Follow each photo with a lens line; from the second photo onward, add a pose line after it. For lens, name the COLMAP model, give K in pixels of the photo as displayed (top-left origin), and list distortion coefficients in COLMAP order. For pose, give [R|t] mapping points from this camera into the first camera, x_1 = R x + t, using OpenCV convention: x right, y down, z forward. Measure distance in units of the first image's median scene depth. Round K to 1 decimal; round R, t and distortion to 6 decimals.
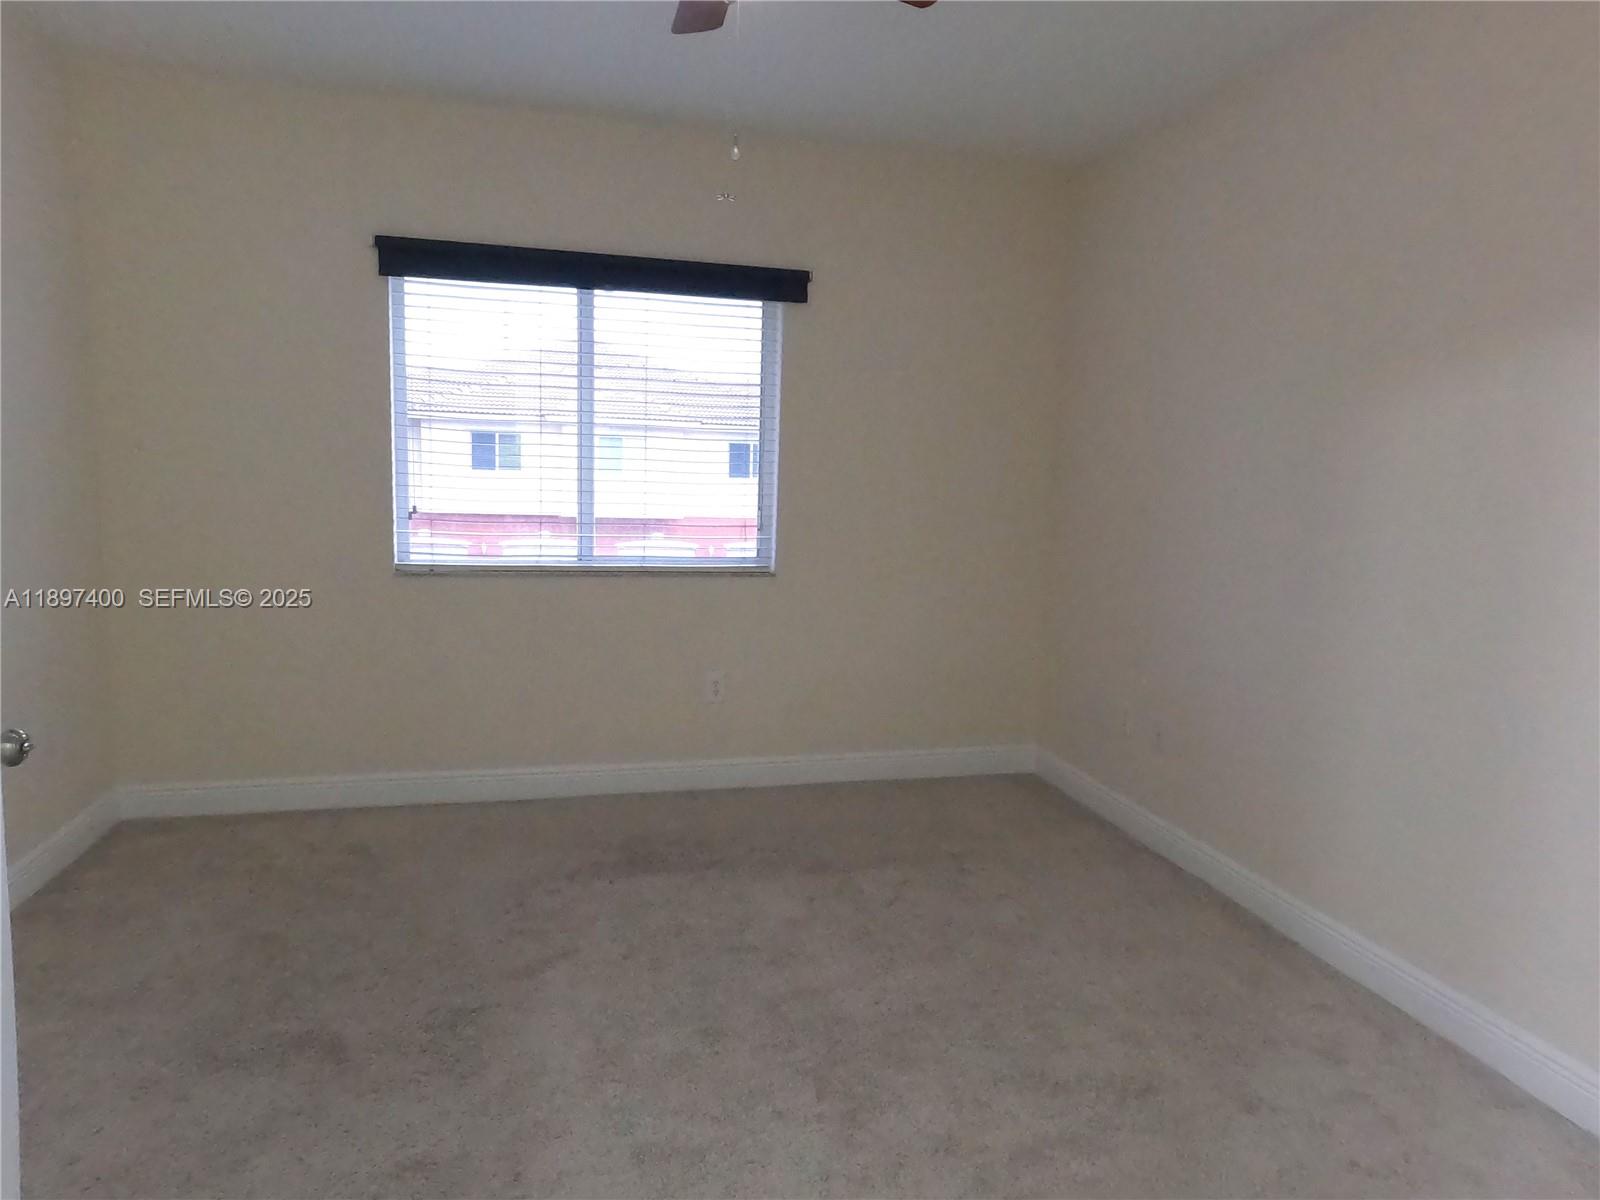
lens RADIAL K [[1046.3, 0, 800.0], [0, 1046.3, 600.0], [0, 0, 1]] dist [0.003761, 0.000412]
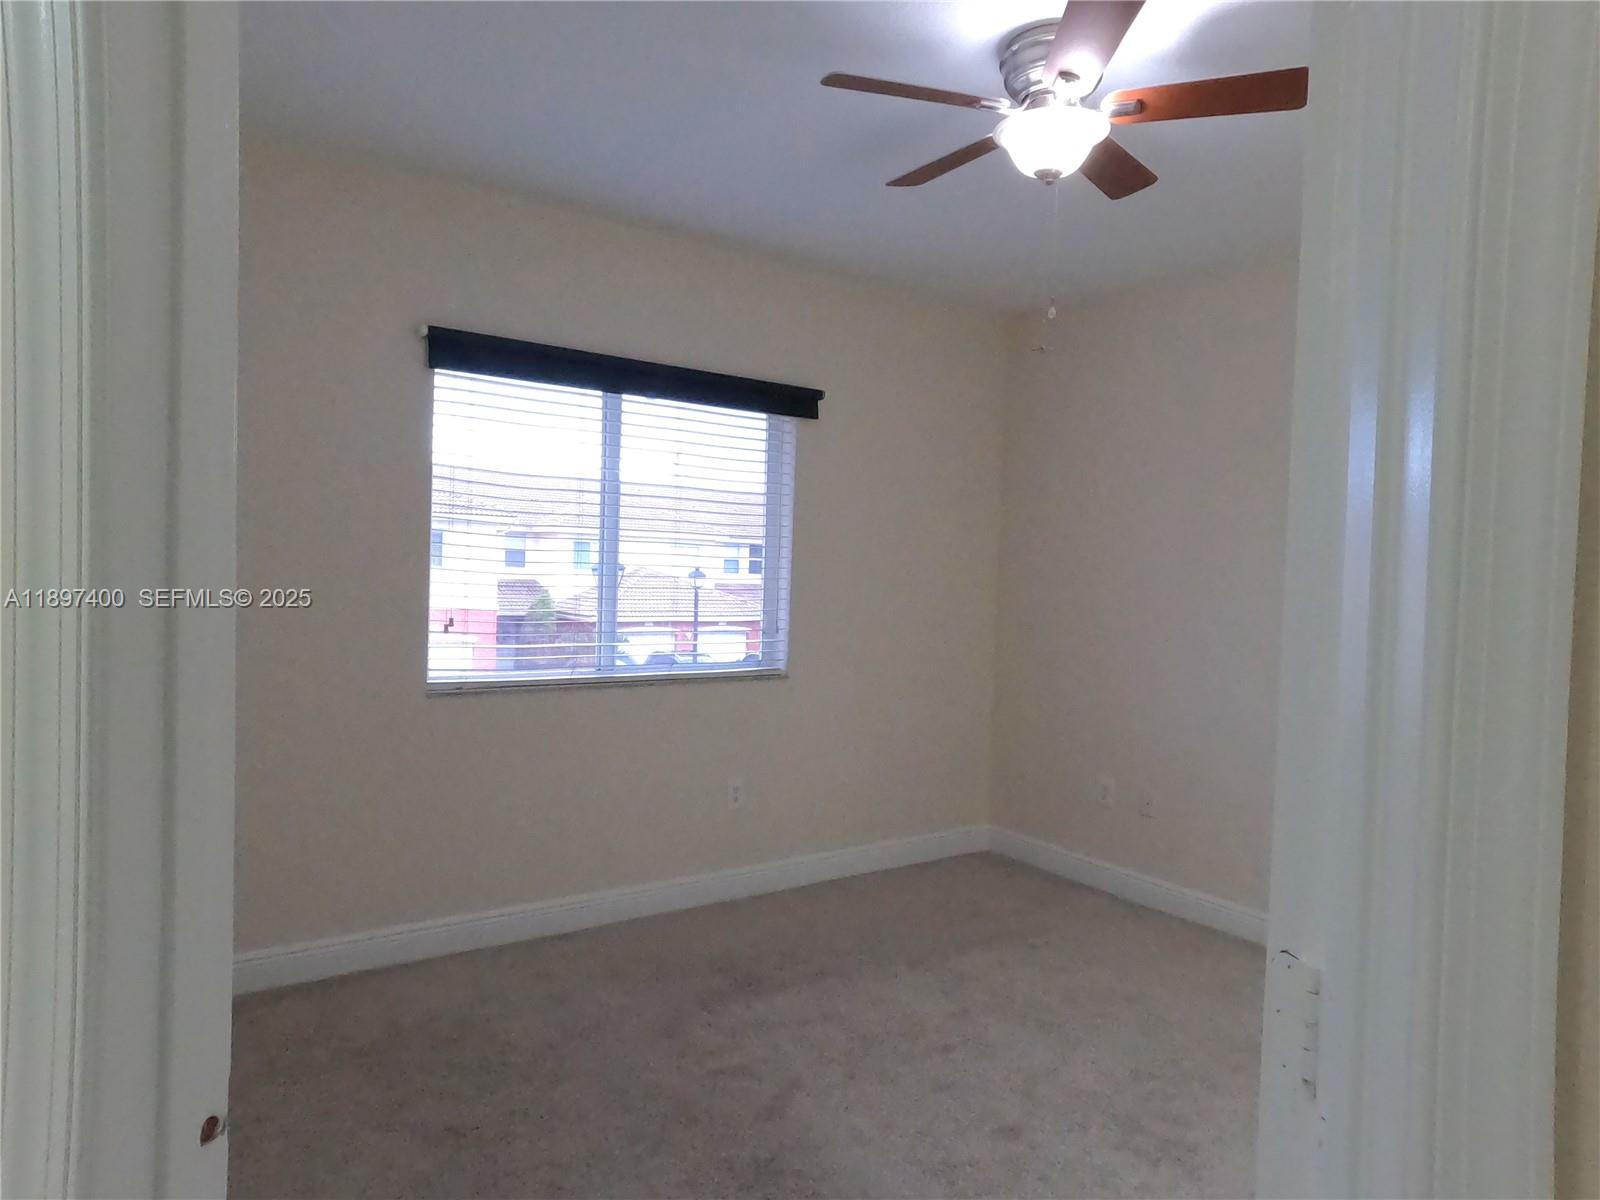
lens RADIAL K [[1046.3, 0, 800.0], [0, 1046.3, 600.0], [0, 0, 1]] dist [0.003761, 0.000412]
pose [[0.926417, -0.008829, 0.376395, -0.410891], [0.039008, 0.996595, -0.072635, -0.026578], [-0.374472, 0.081973, 0.923608, 0.048302]]
